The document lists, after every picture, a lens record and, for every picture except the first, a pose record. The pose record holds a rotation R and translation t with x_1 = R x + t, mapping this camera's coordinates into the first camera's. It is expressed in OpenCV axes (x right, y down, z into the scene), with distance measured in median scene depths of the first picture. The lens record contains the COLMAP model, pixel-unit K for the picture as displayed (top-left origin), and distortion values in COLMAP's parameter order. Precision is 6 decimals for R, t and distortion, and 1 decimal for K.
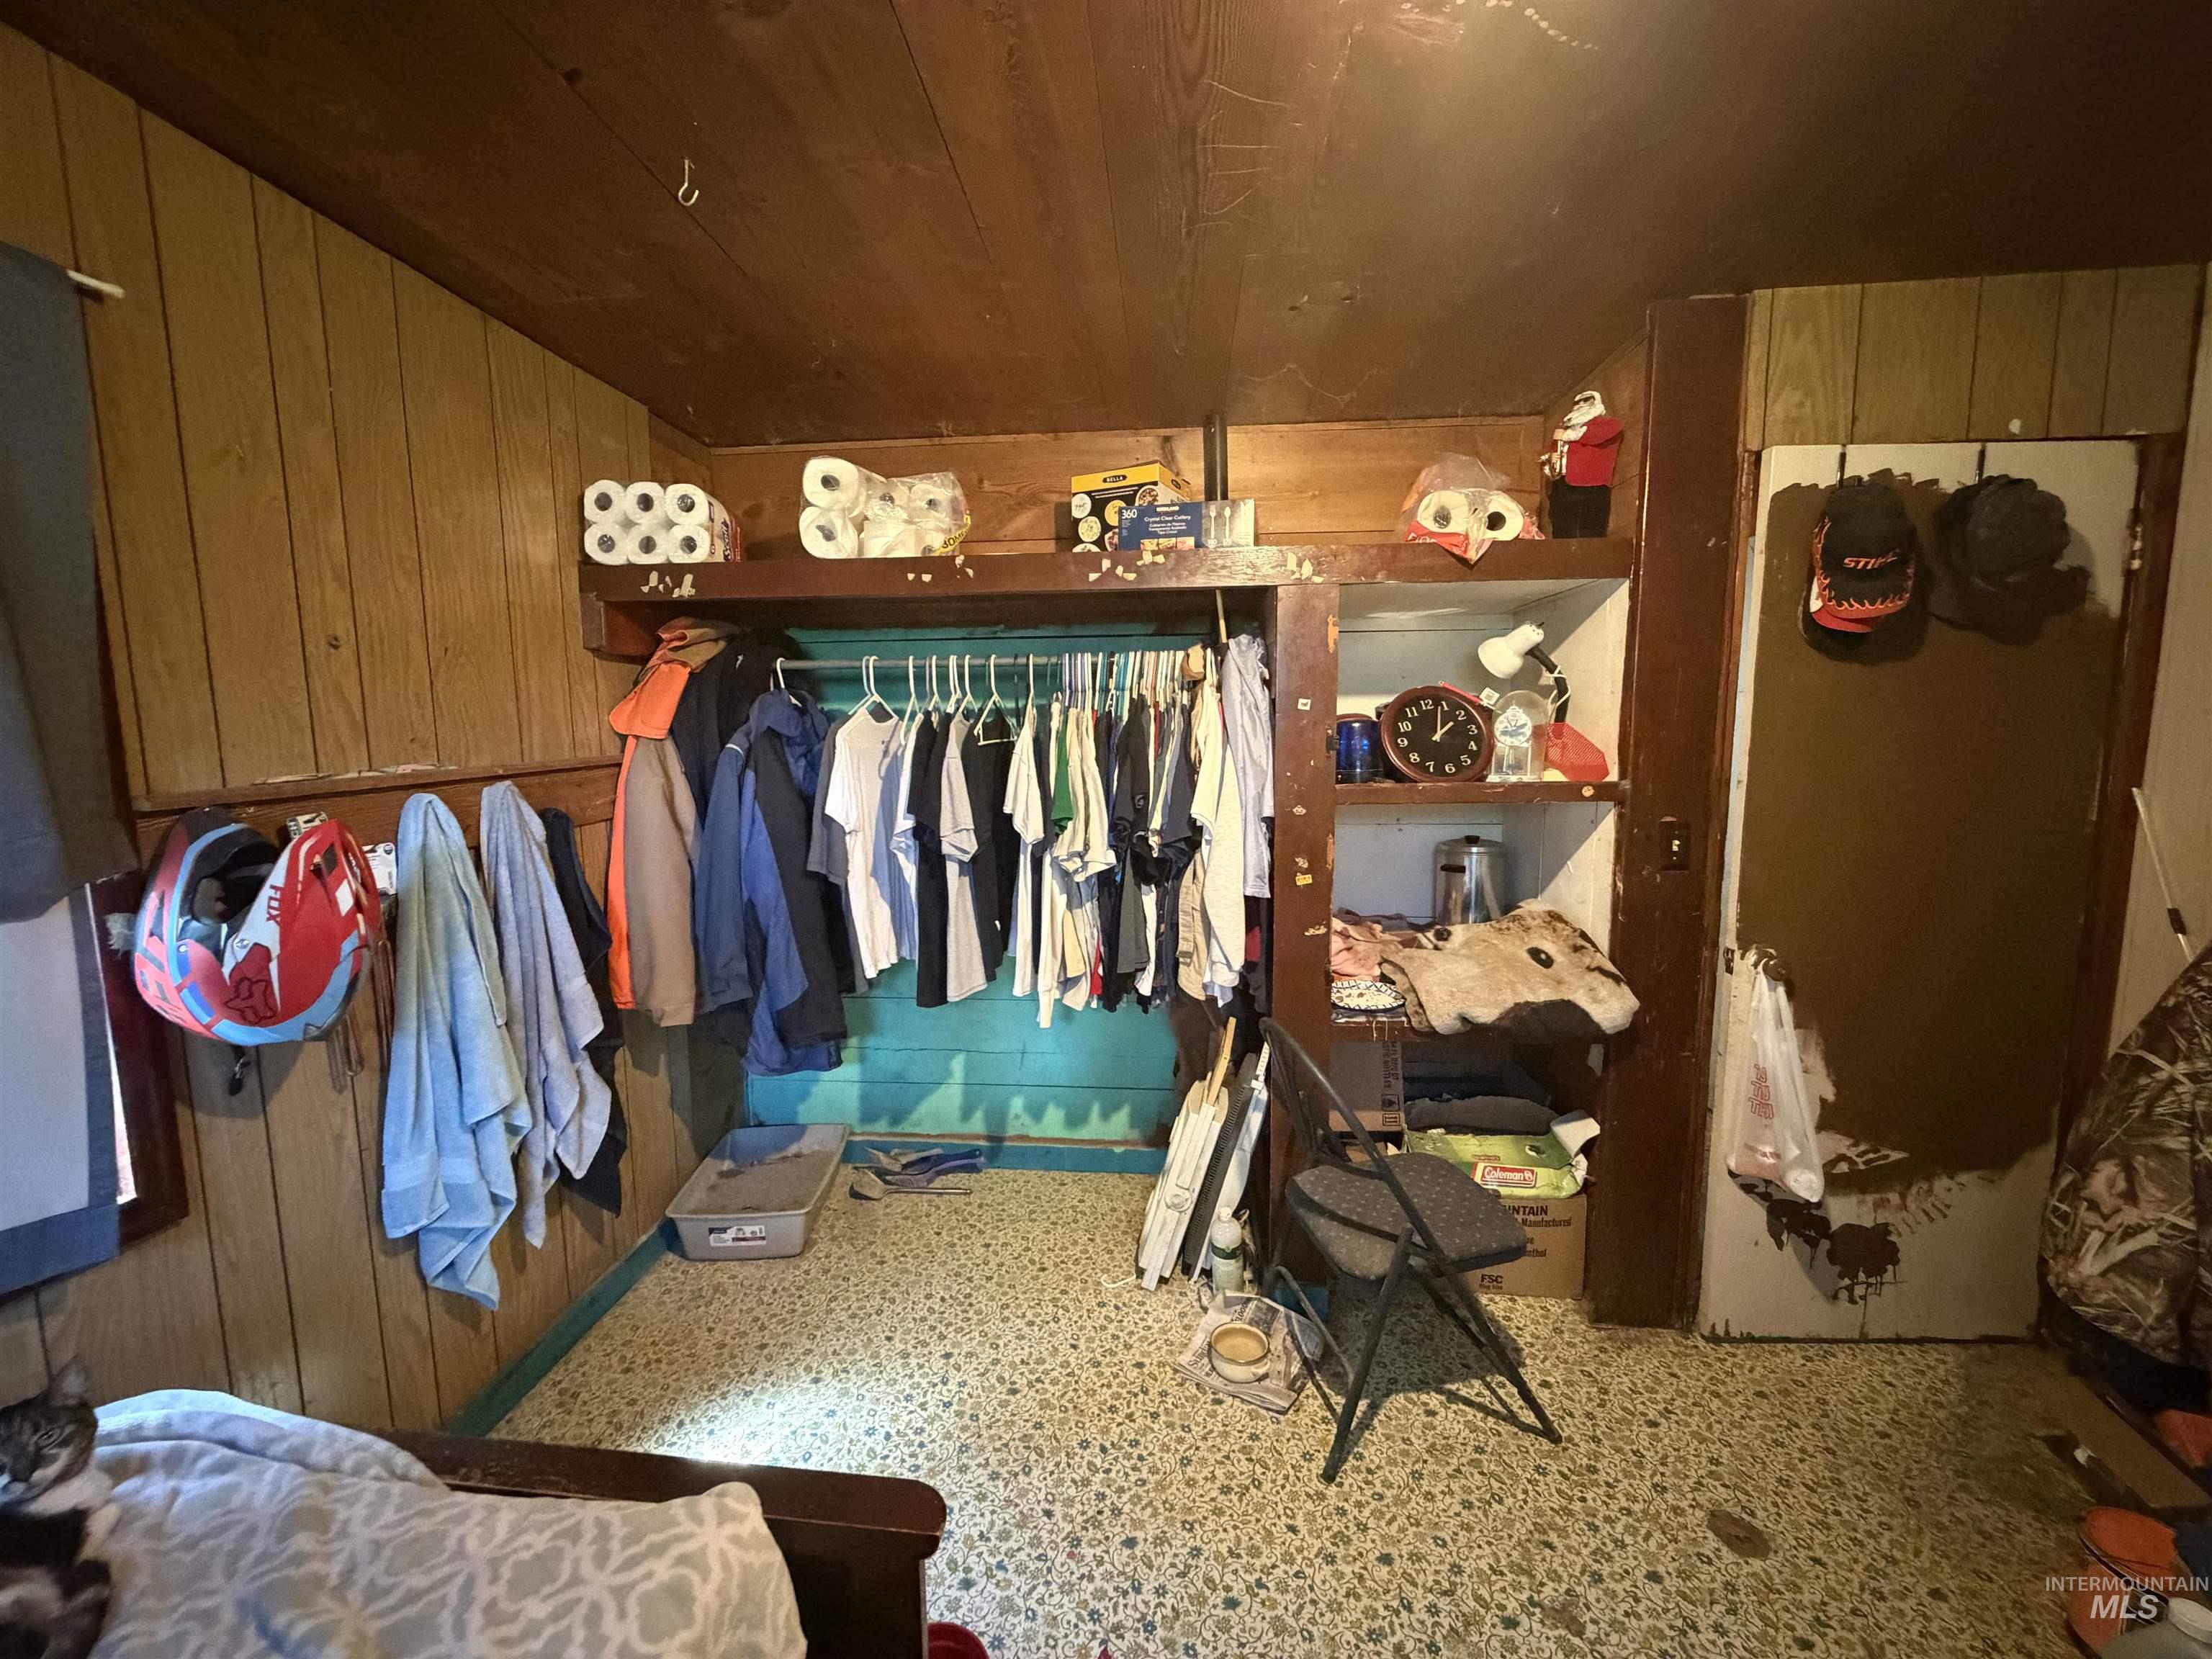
lens RADIAL K [[876.4, 0, 1102.9], [0, 876.4, 830.3], [0, 0, 1]] dist [0.000169, 0.000689]
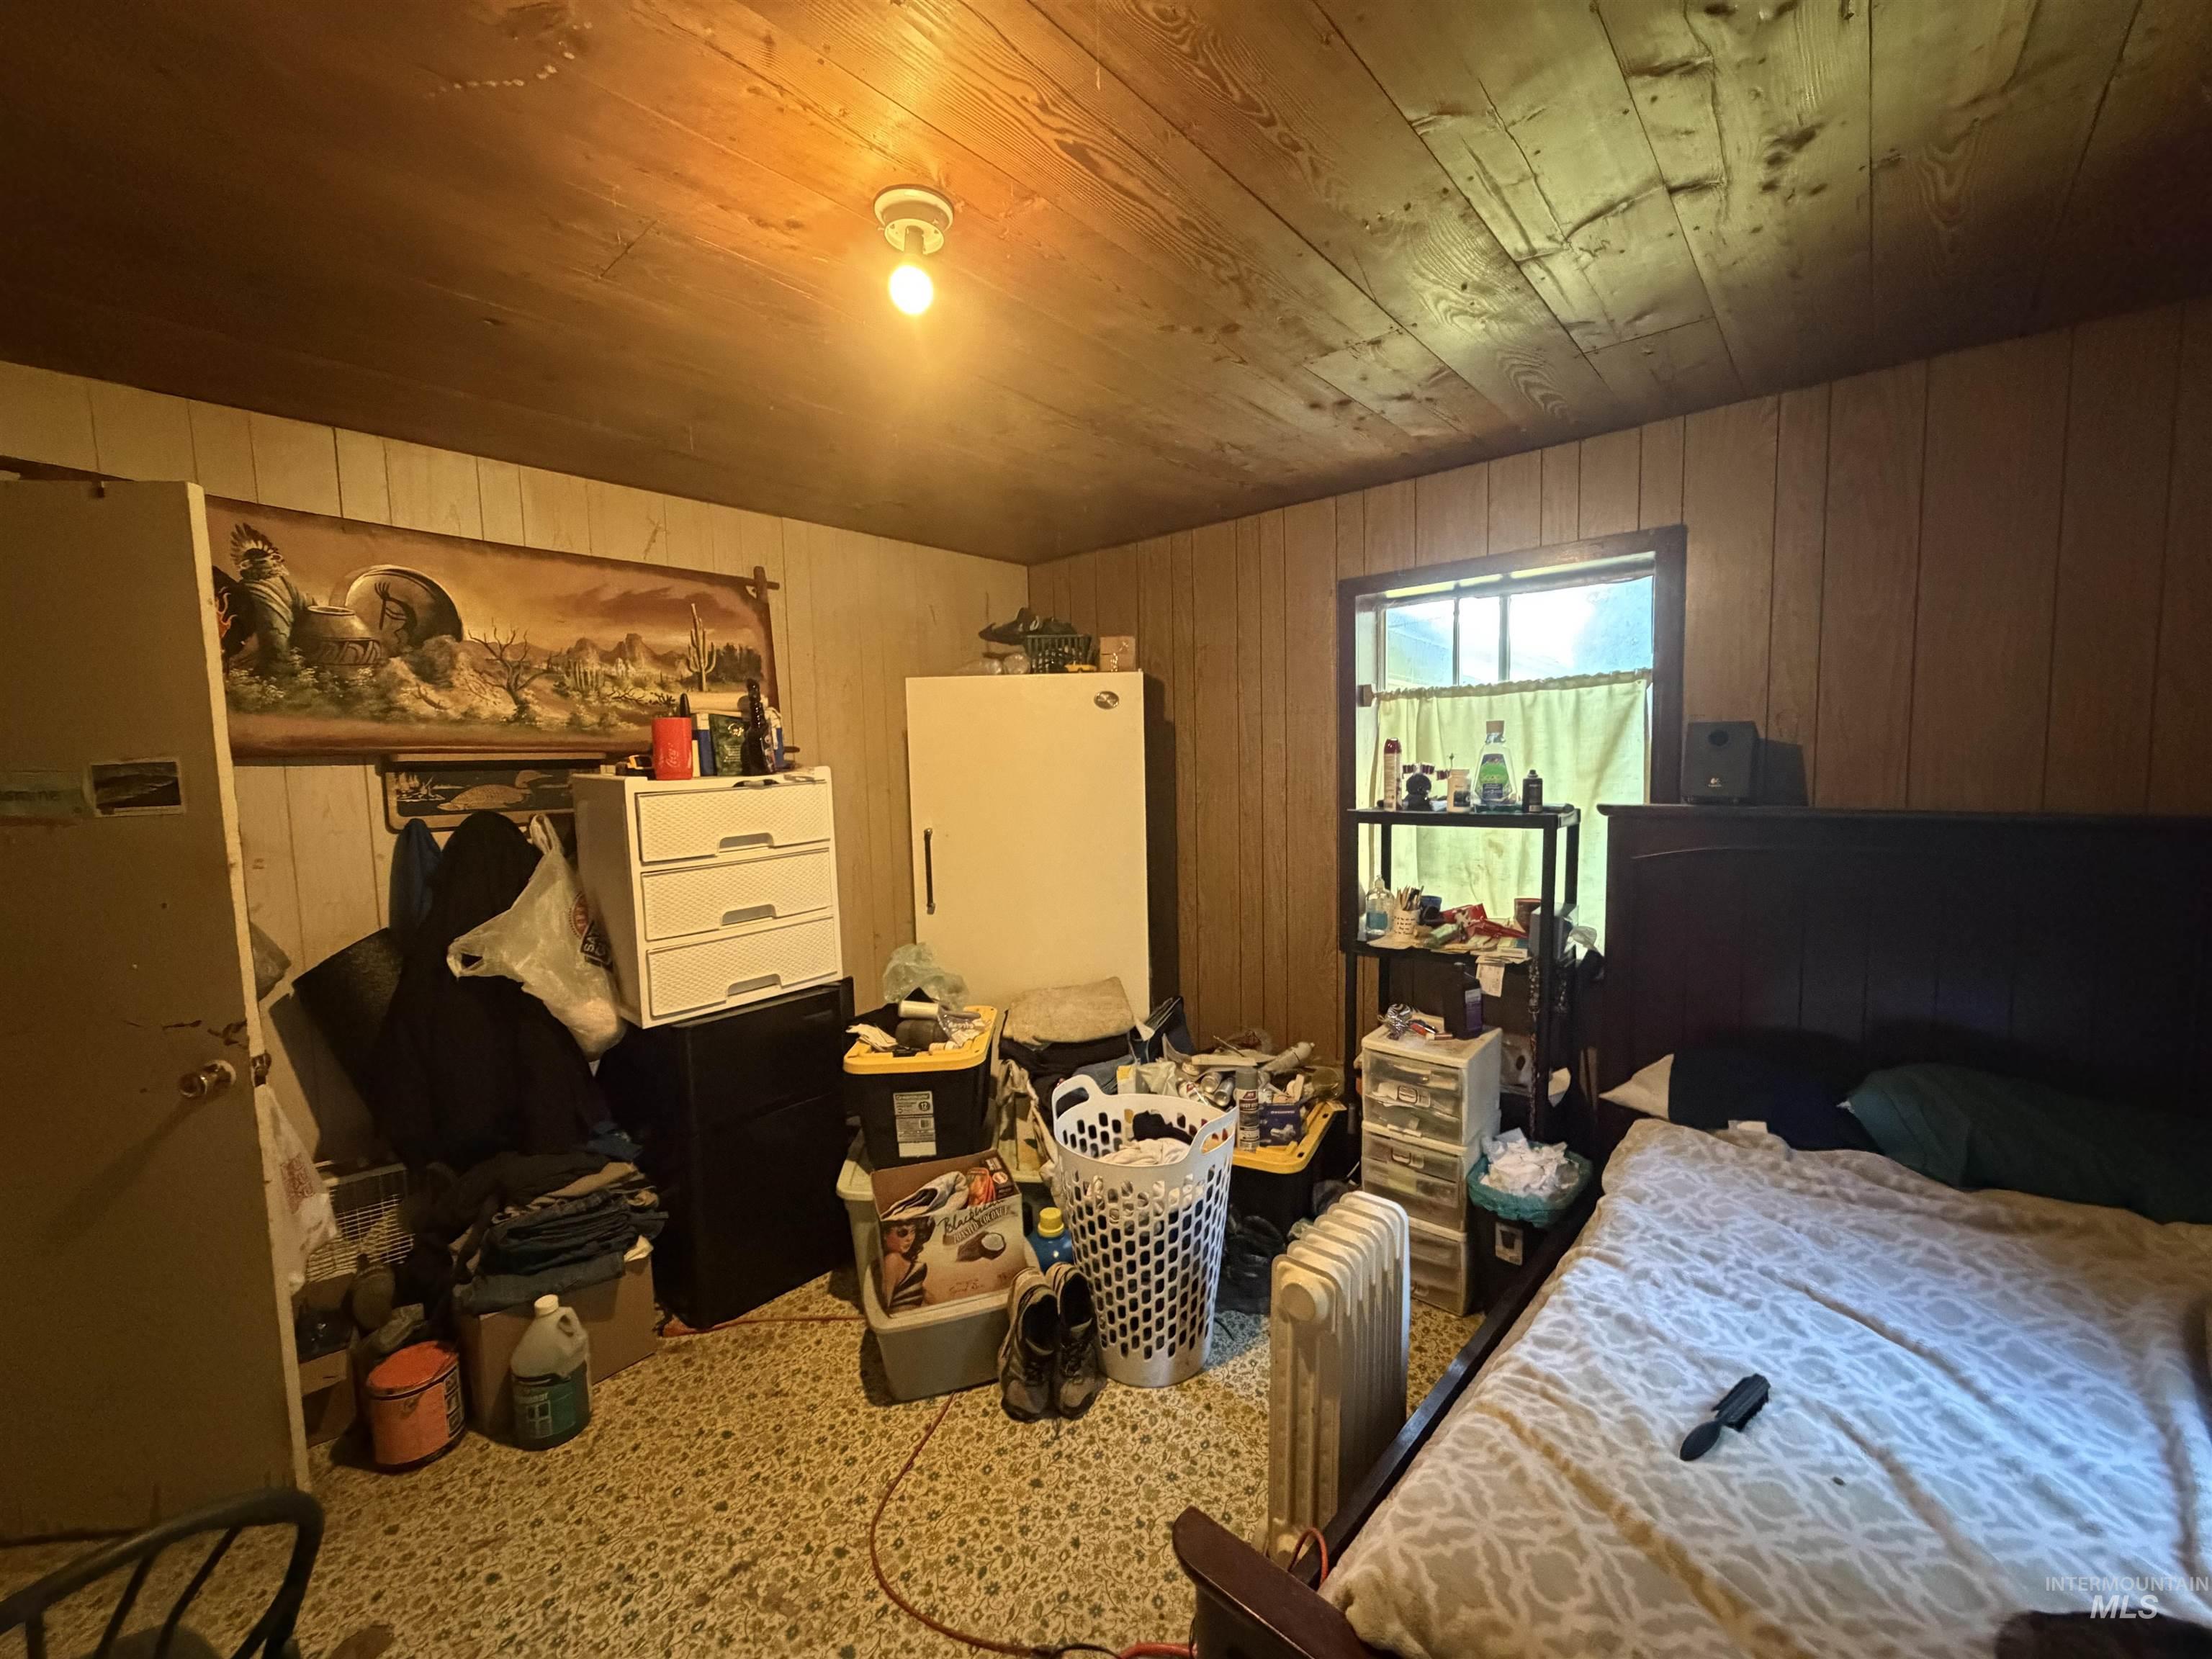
lens RADIAL K [[876.4, 0, 1109.2], [0, 876.4, 830.5], [0, 0, 1]] dist [0.000169, 0.000689]
pose [[-0.809042, -0.016745, 0.587512, -0.671954], [0.101069, 0.980741, 0.167131, -0.190471], [-0.578996, 0.194595, -0.791768, 1.614559]]
